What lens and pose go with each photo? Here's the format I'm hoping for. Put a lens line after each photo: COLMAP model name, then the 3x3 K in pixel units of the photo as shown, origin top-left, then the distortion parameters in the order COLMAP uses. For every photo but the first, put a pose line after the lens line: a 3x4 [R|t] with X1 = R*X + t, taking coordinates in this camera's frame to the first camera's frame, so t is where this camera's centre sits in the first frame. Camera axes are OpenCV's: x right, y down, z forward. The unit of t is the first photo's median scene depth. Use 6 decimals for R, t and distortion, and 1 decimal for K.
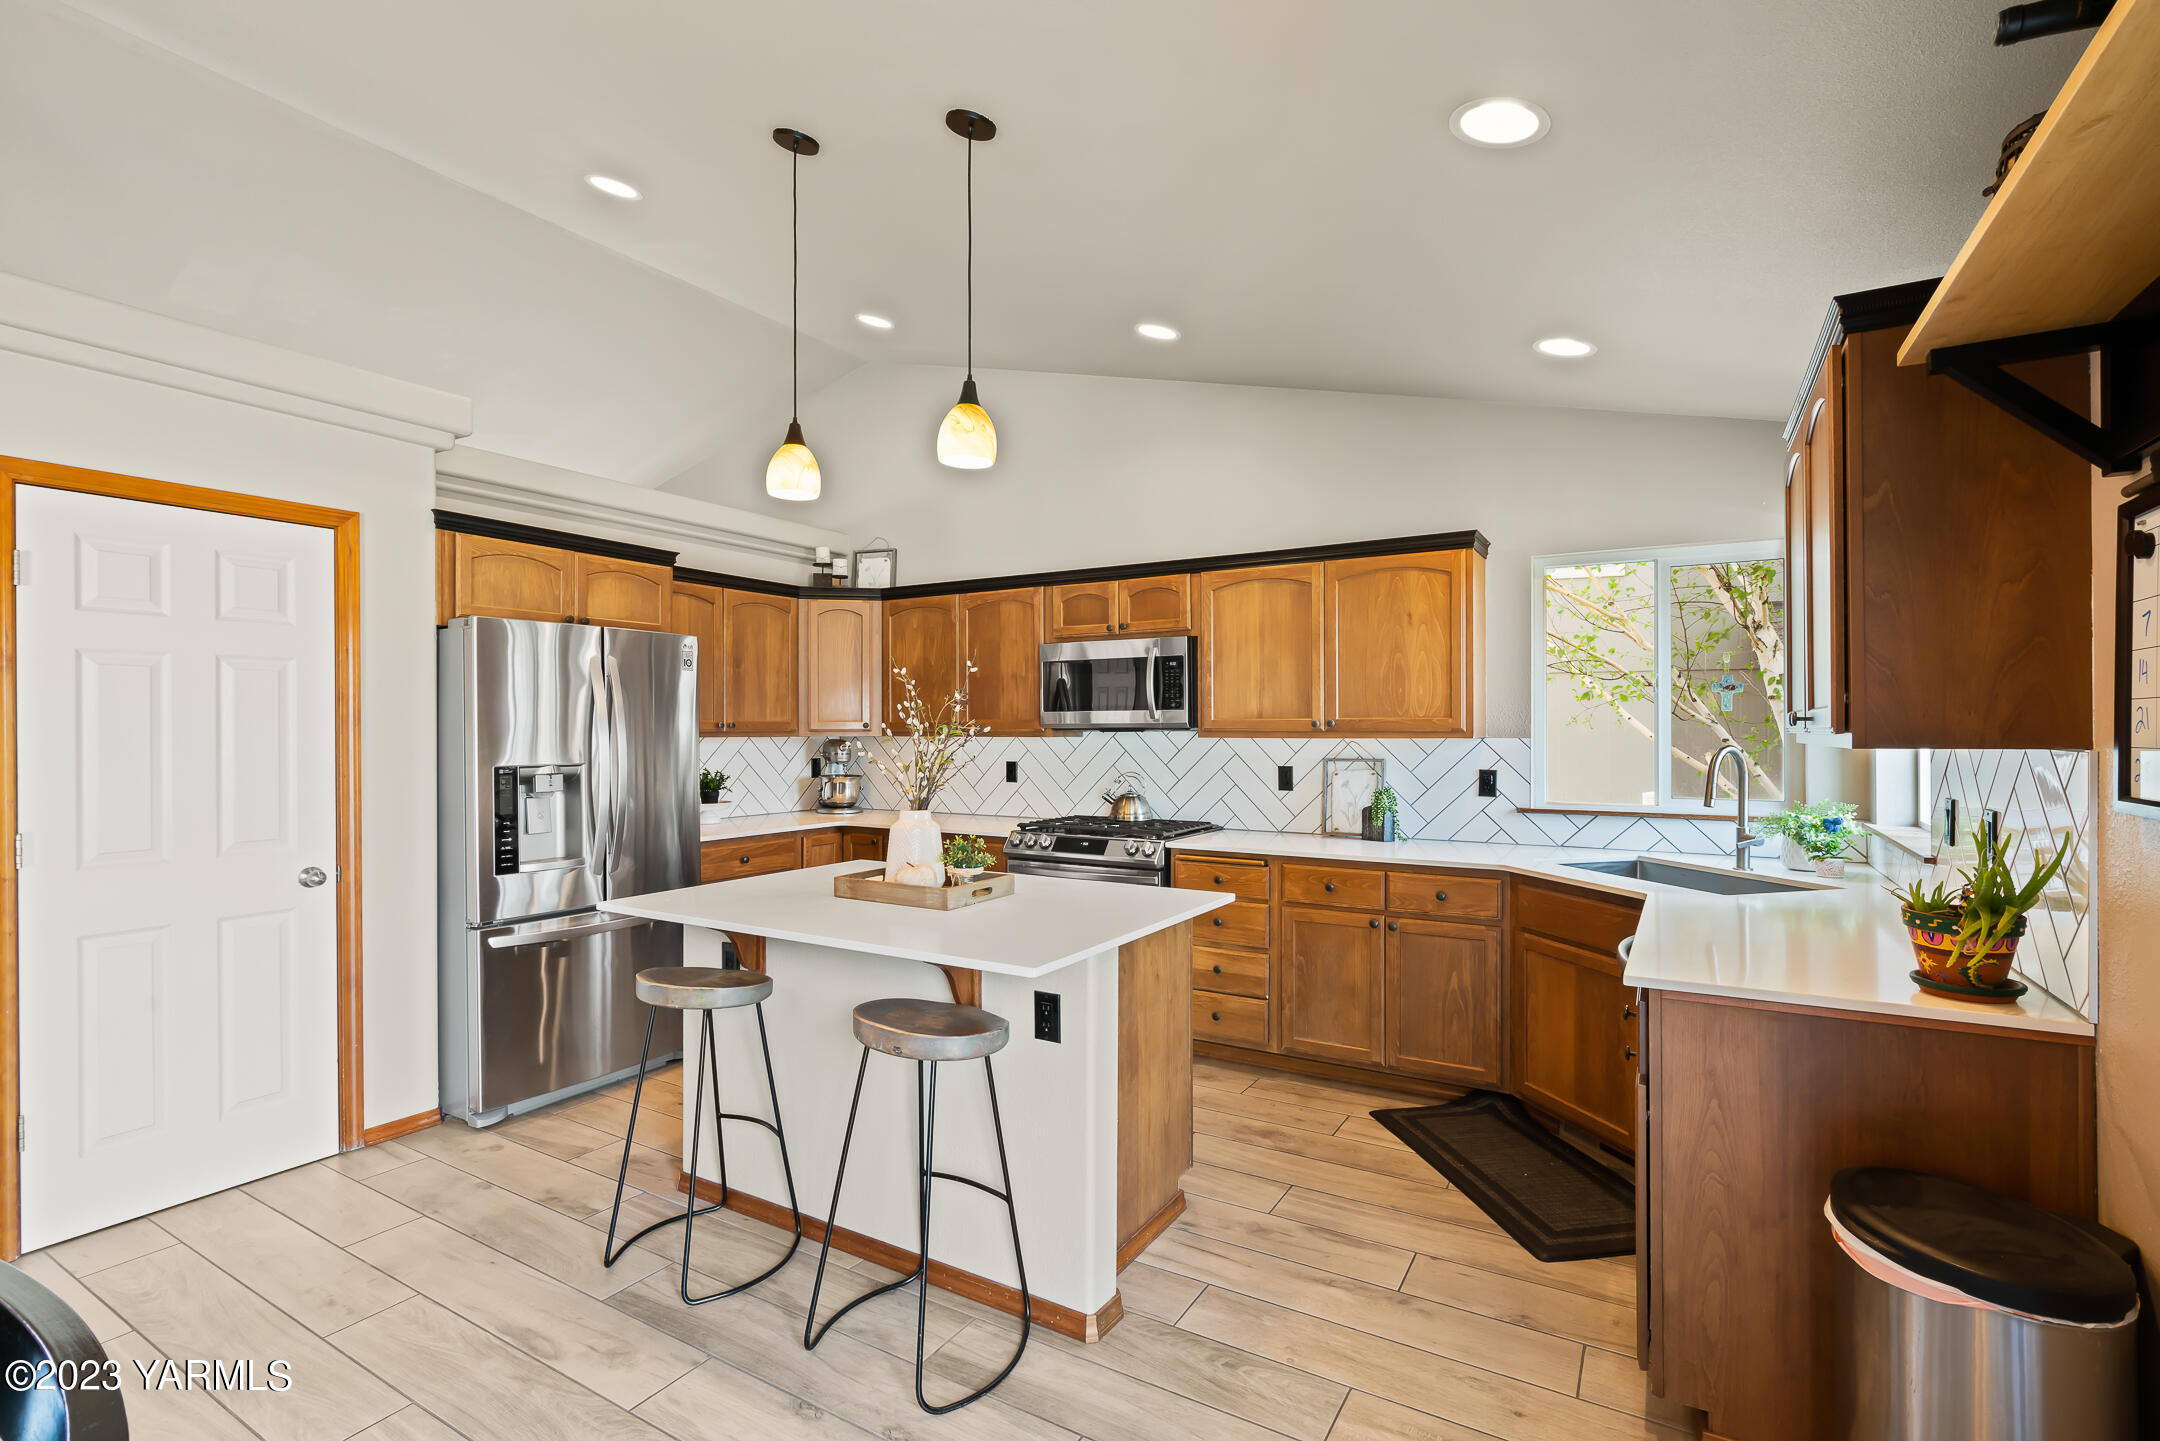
lens RADIAL K [[974.6, 0, 1078.7], [0, 974.6, 729.4], [0, 0, 1]] dist [-0.000997, -0.000022]
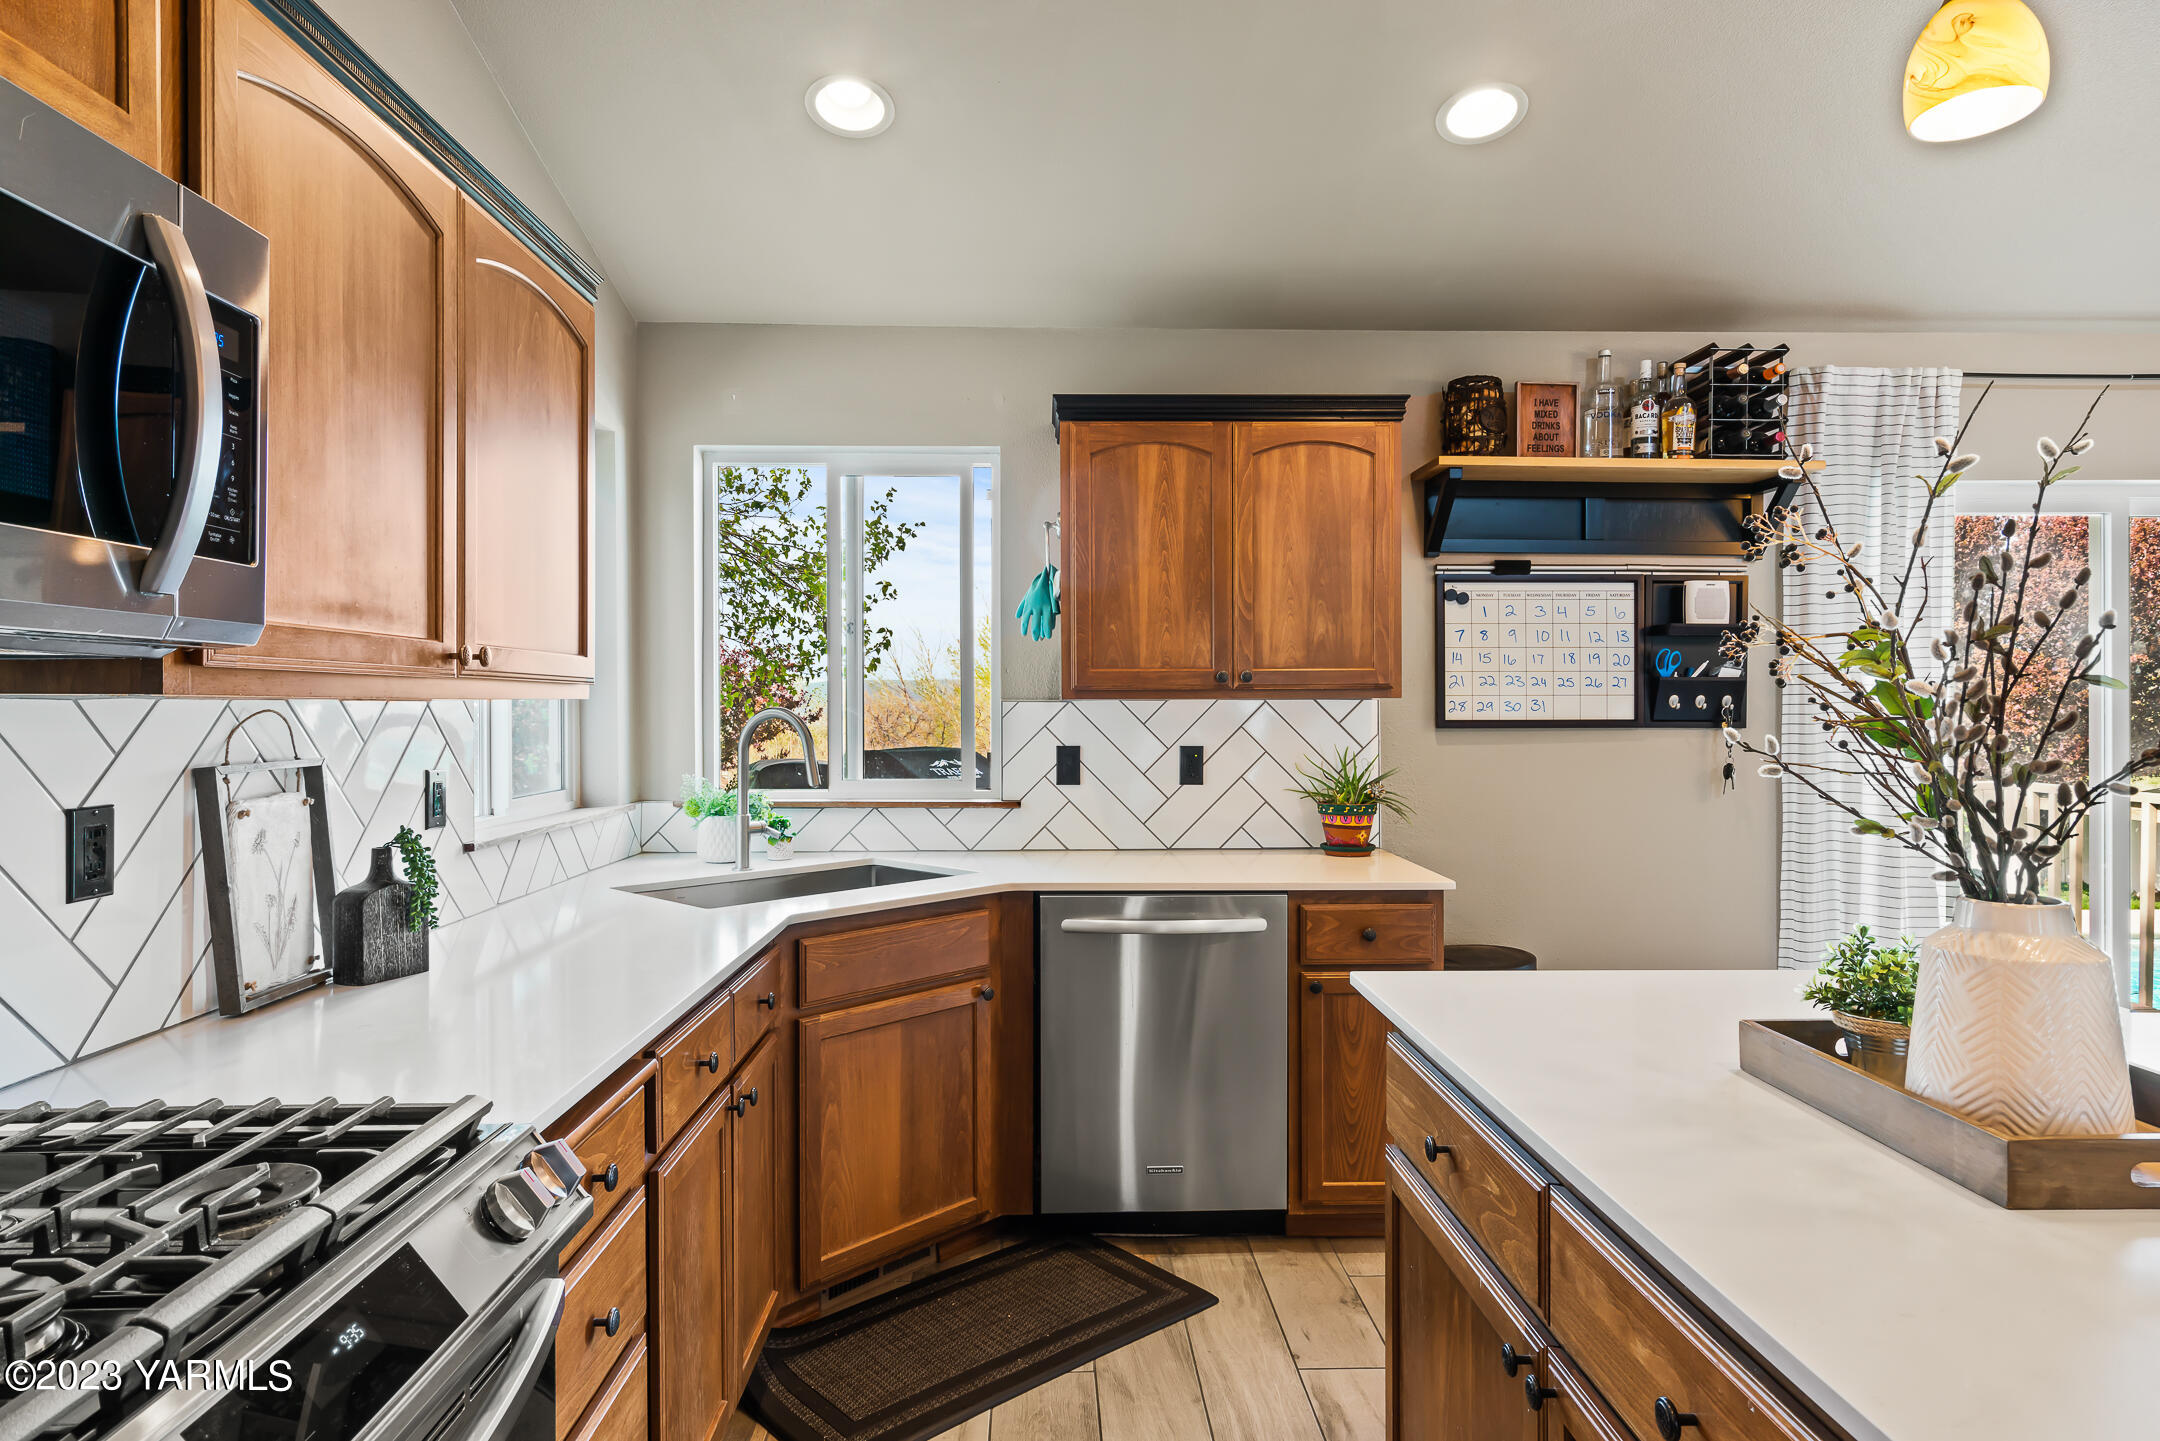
lens RADIAL K [[1240.8, 0, 1078.5], [0, 1240.8, 707.1], [0, 0, 1]] dist [0.006381, 0.002679]
pose [[-0.530653, -0.003022, 0.847584, -0.229686], [0.000828, 0.999991, 0.004084, 0.010101], [-0.847589, 0.002869, -0.530646, 1.004939]]
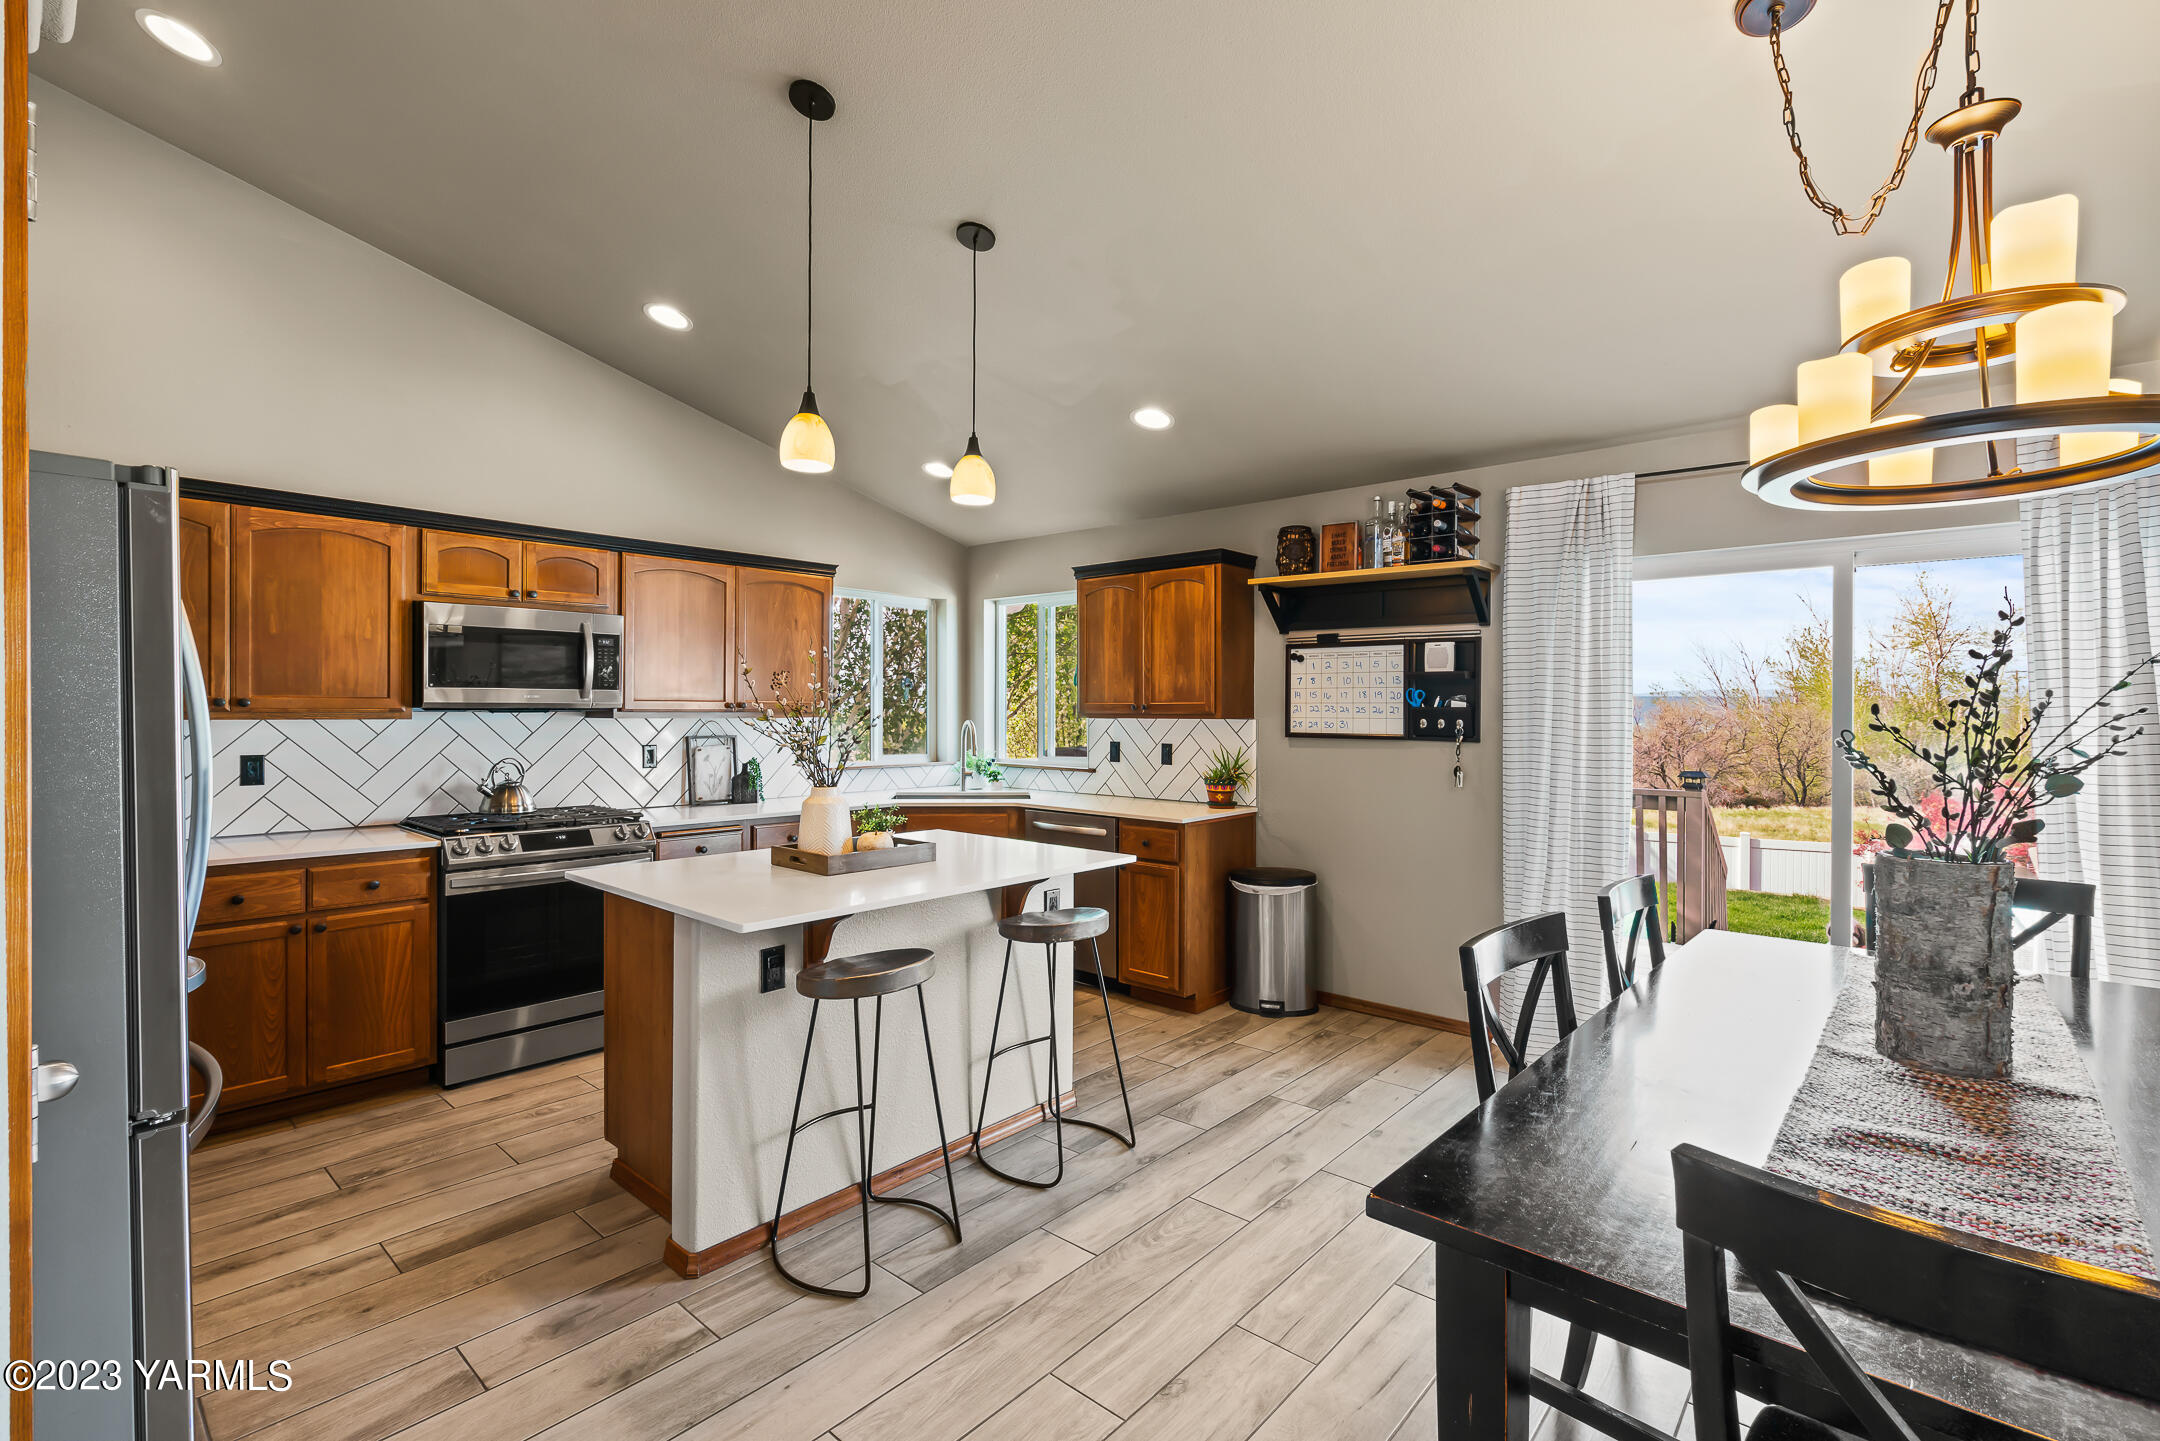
lens RADIAL K [[979.0, 0, 1080.0], [0, 979.0, 720.5], [0, 0, 1]] dist [-0.001628, 0.000118]
pose [[0.188581, -0.012105, 0.981983, -0.780383], [-0.004033, 0.999906, 0.013101, -0.004498], [-0.982049, -0.006431, 0.188514, 0.361106]]
